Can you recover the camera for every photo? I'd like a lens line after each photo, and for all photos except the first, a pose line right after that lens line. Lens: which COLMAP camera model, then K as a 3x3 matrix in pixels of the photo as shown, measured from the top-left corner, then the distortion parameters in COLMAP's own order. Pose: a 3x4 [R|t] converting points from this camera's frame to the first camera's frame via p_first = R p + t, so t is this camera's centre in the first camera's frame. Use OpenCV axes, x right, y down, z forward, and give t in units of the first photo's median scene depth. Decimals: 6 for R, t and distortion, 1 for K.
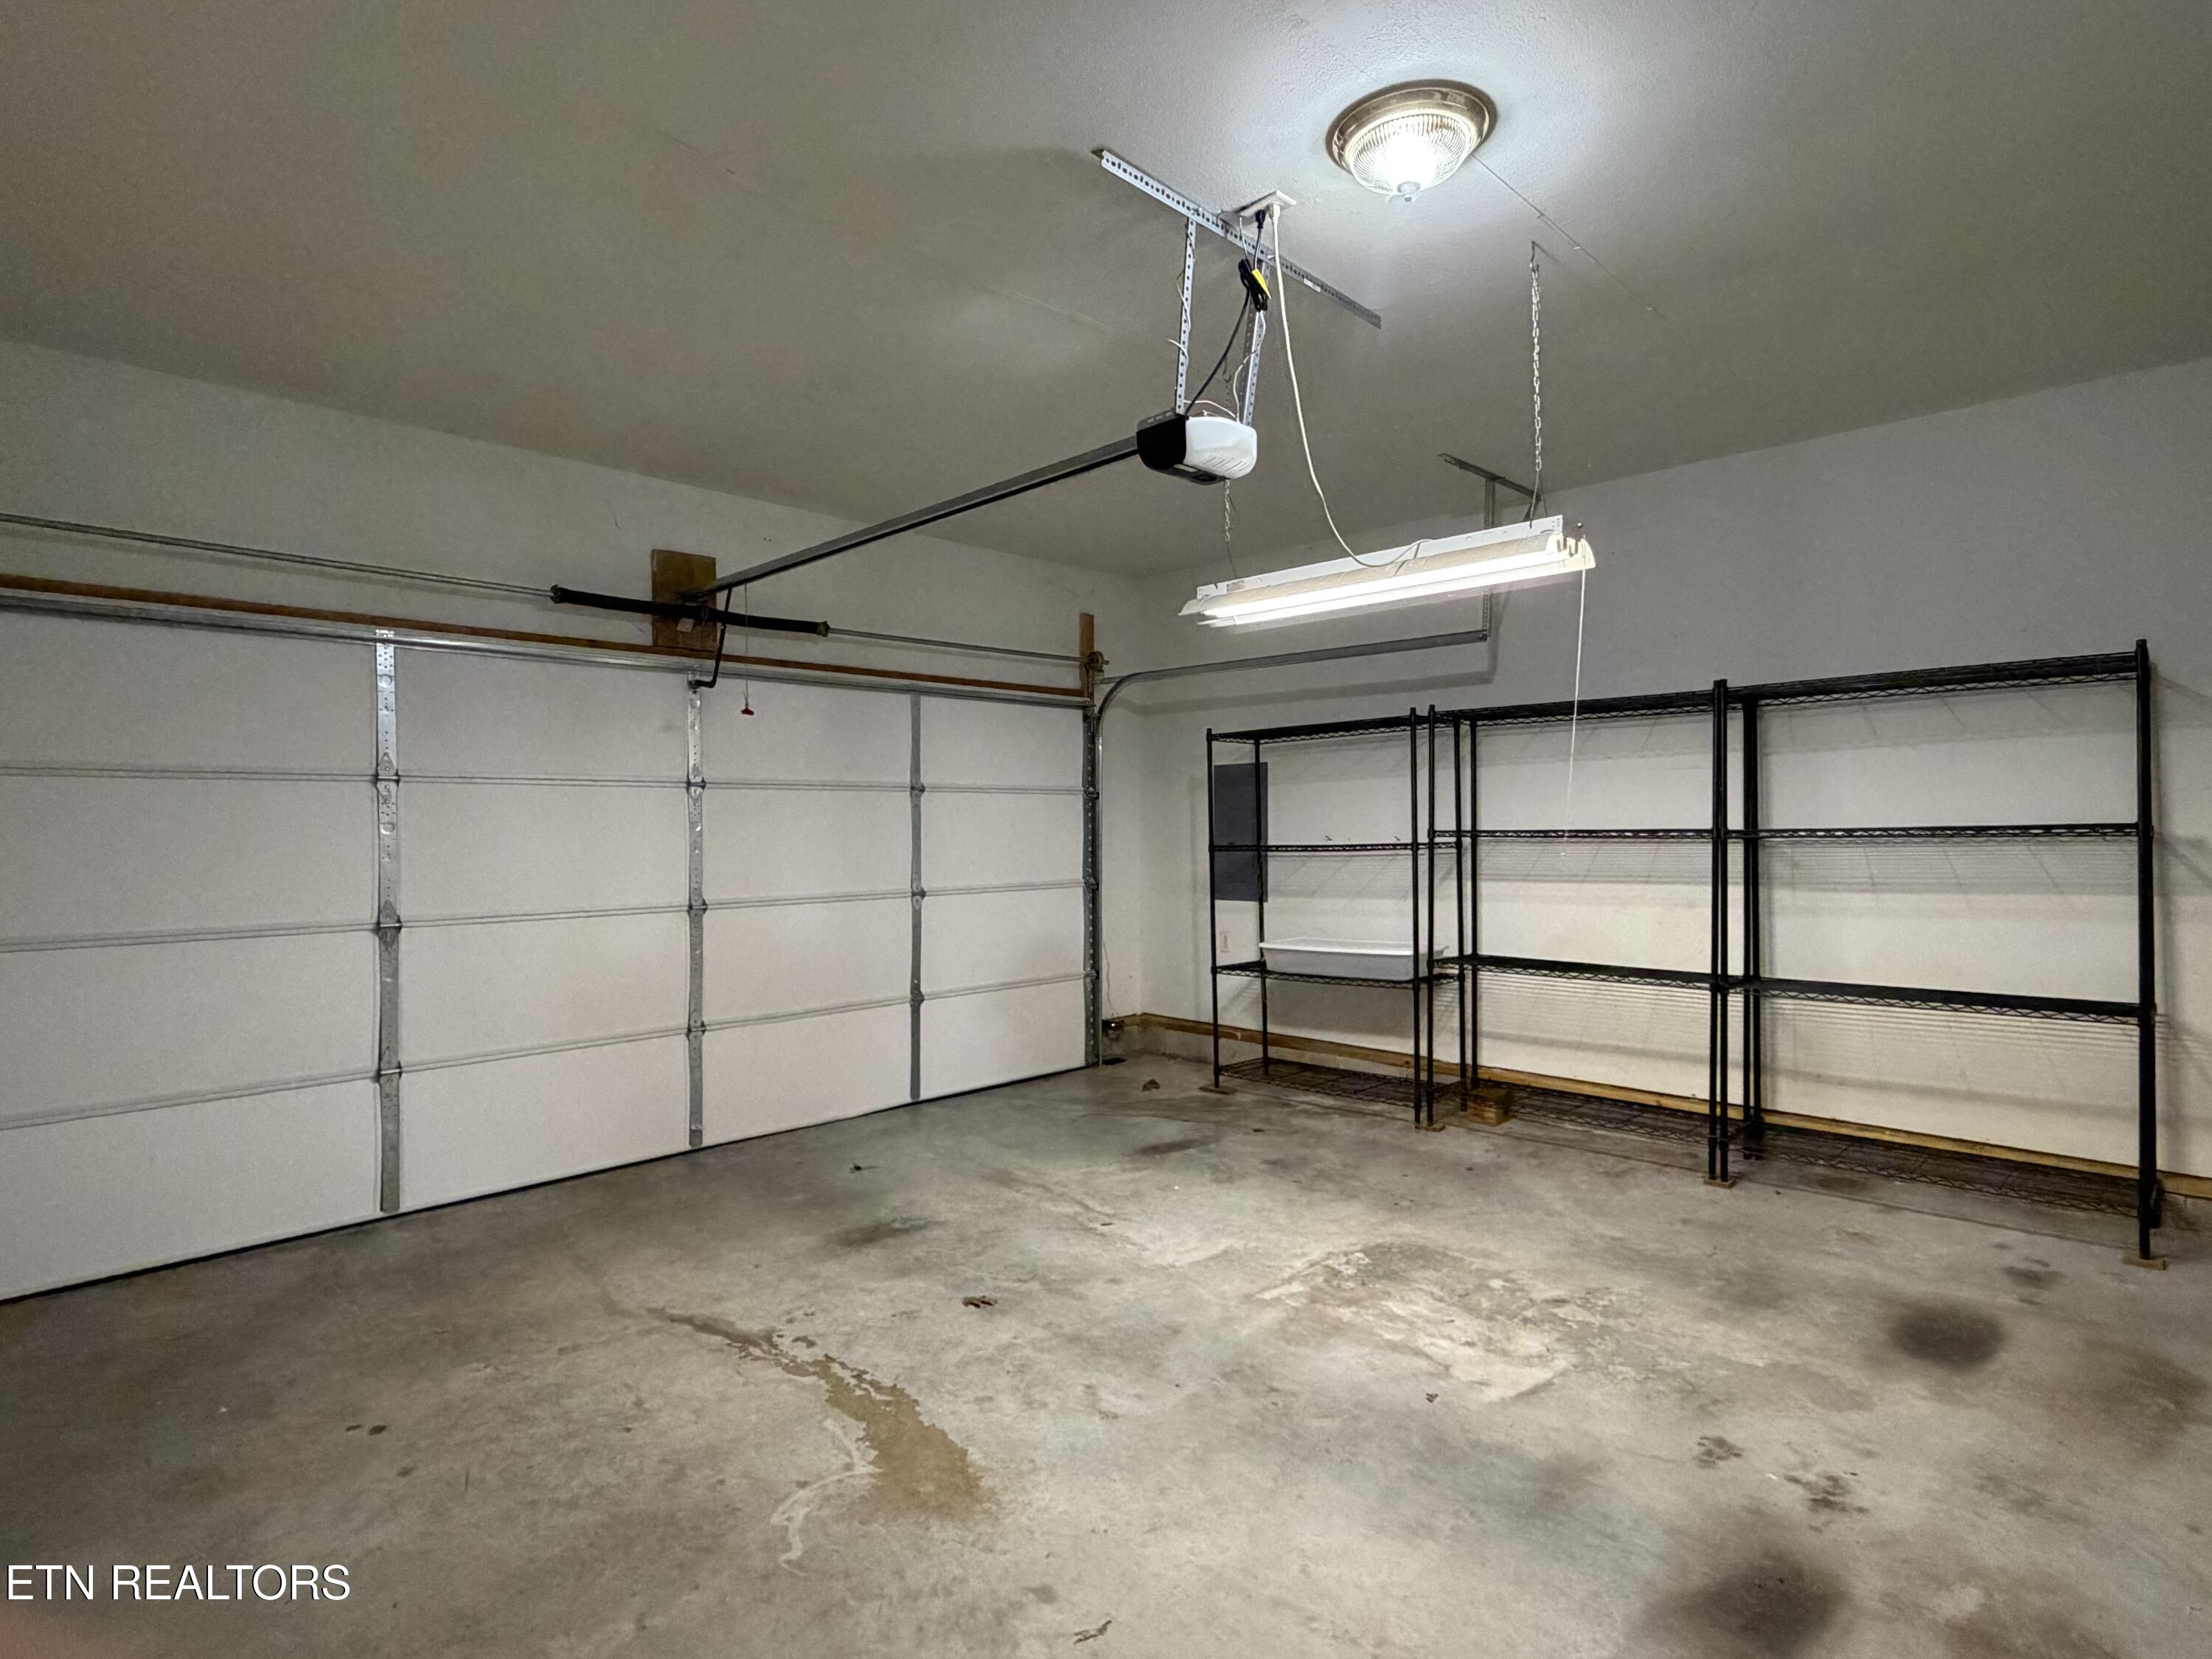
lens RADIAL K [[1157.9, 0, 1106.0], [0, 1157.9, 829.5], [0, 0, 1]] dist [-0.001755, -0.001066]
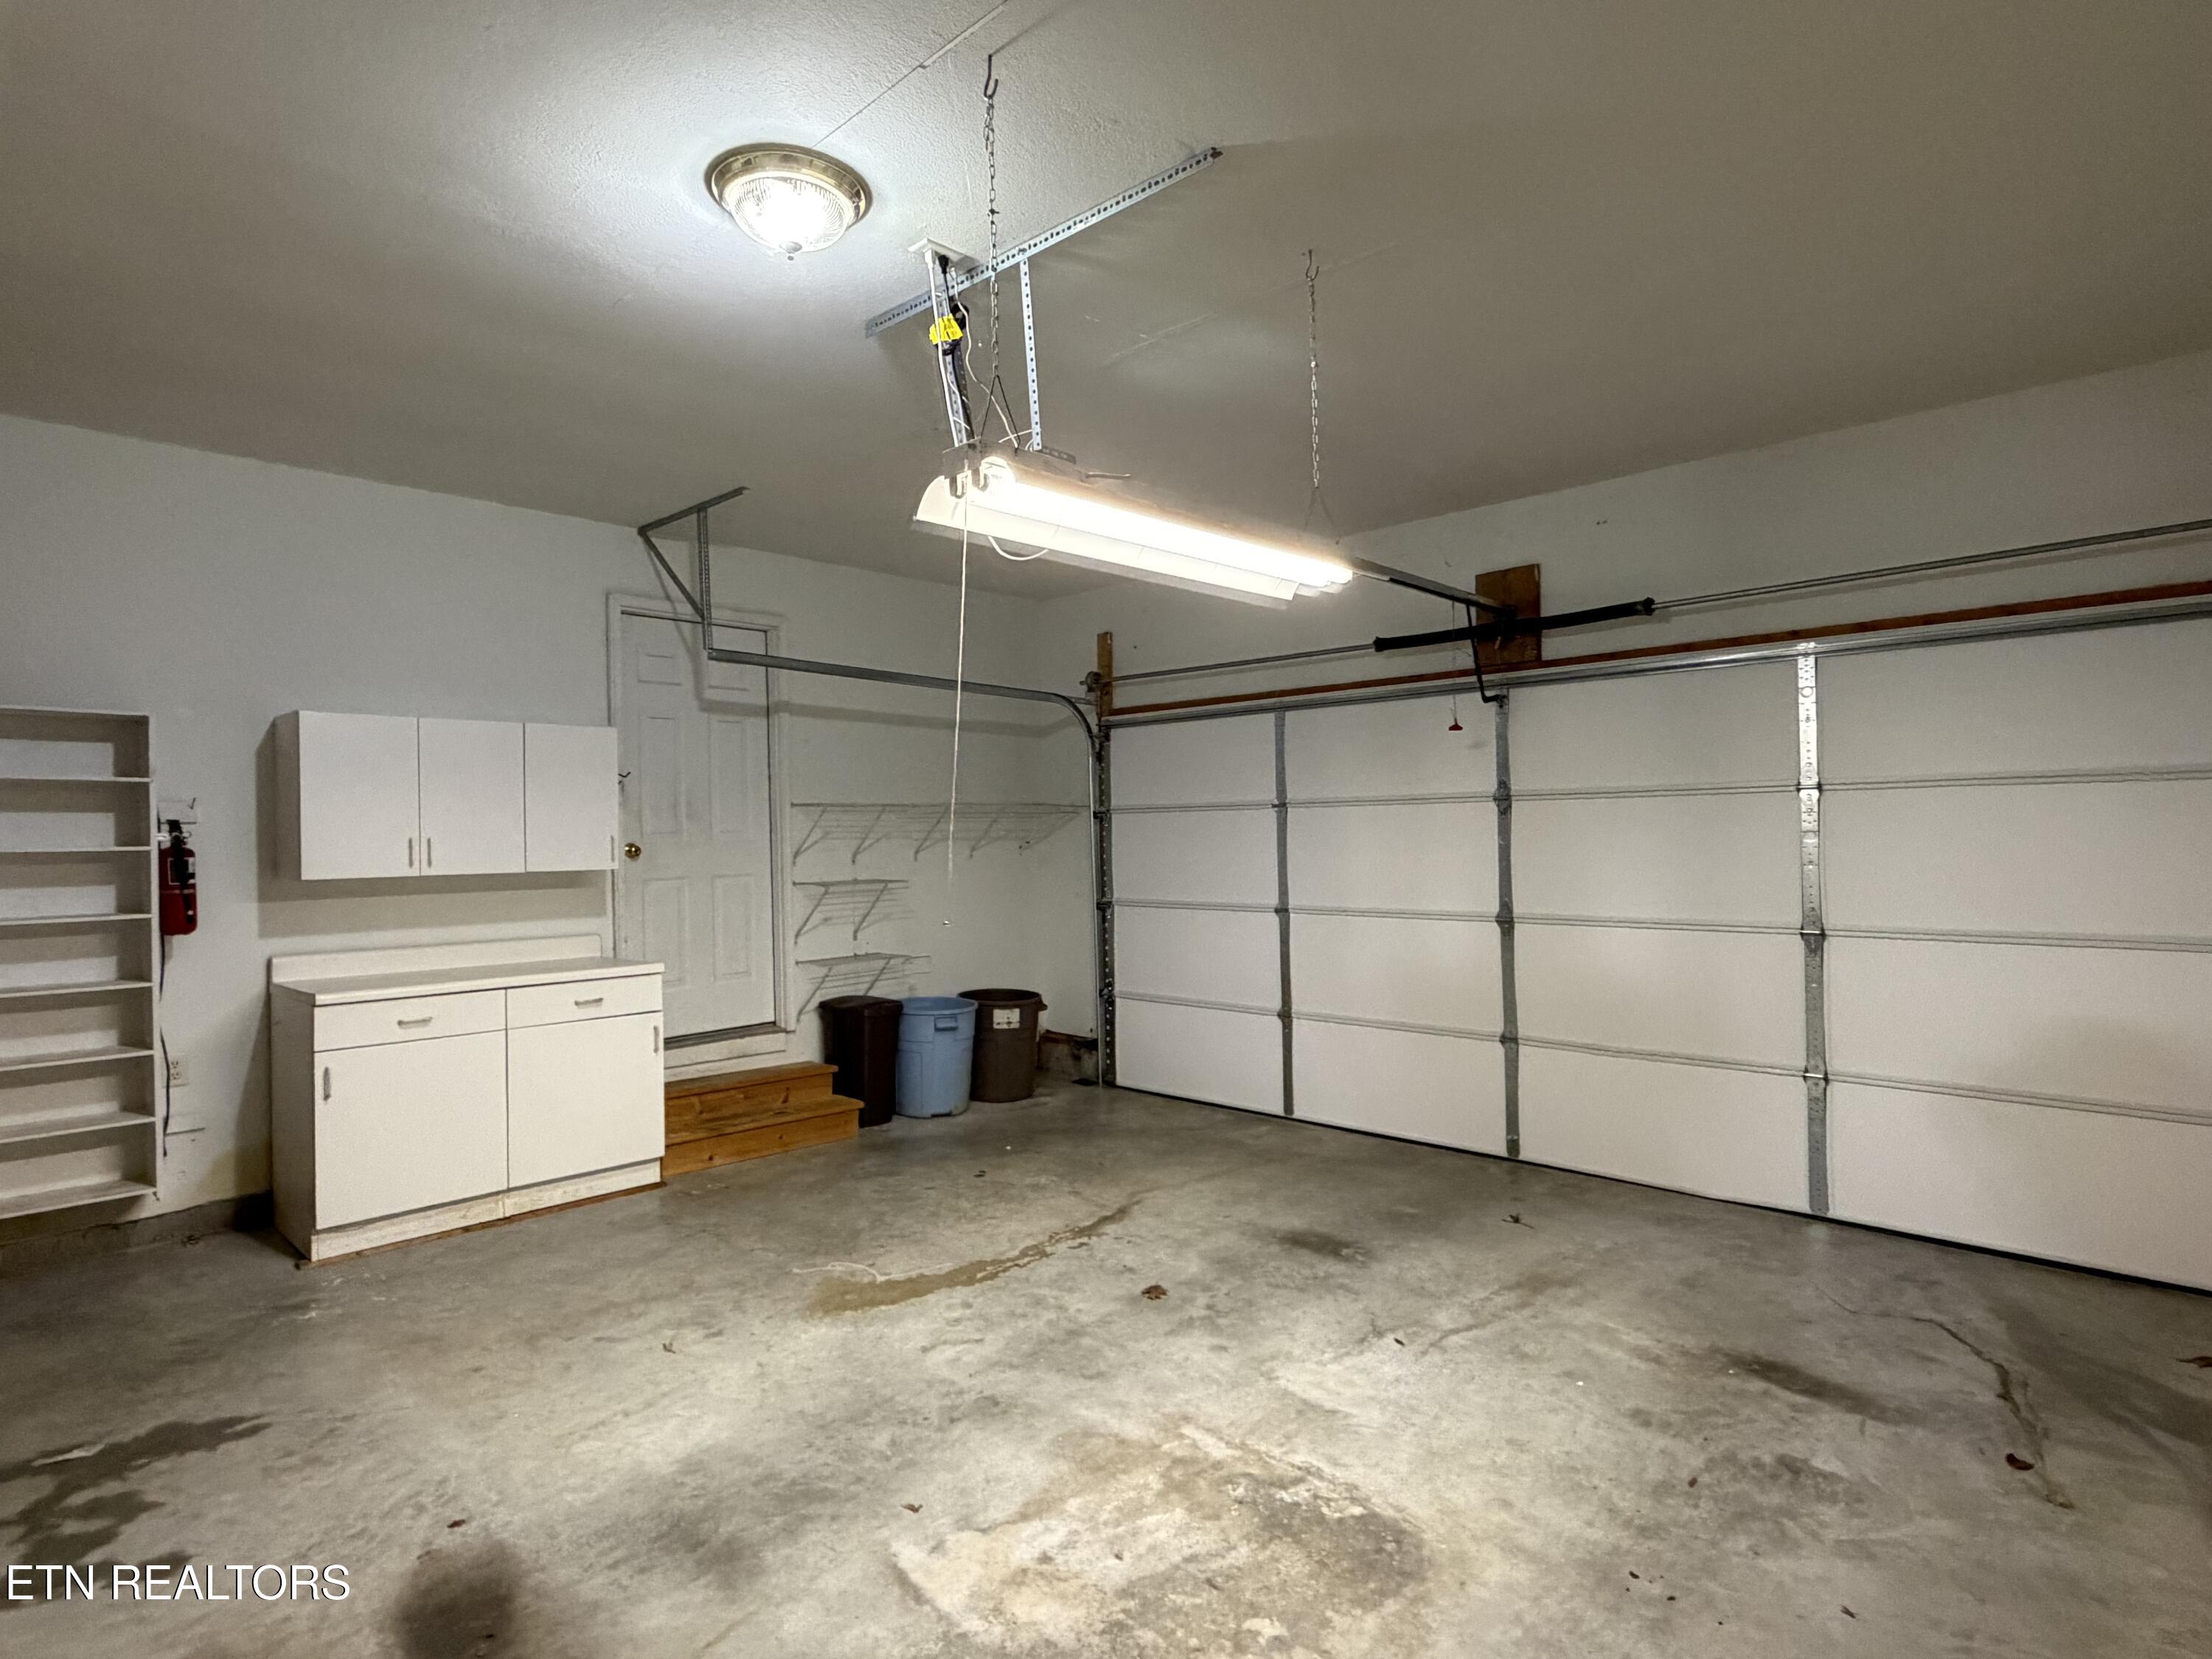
lens RADIAL K [[1170.2, 0, 1106.0], [0, 1170.2, 829.5], [0, 0, 1]] dist [-0.000977, 0.000467]
pose [[0.013909, 0.004162, -0.999895, 0.968108], [0.010818, 0.999932, 0.004313, -0.028094], [0.999845, -0.010877, 0.013863, 0.934773]]
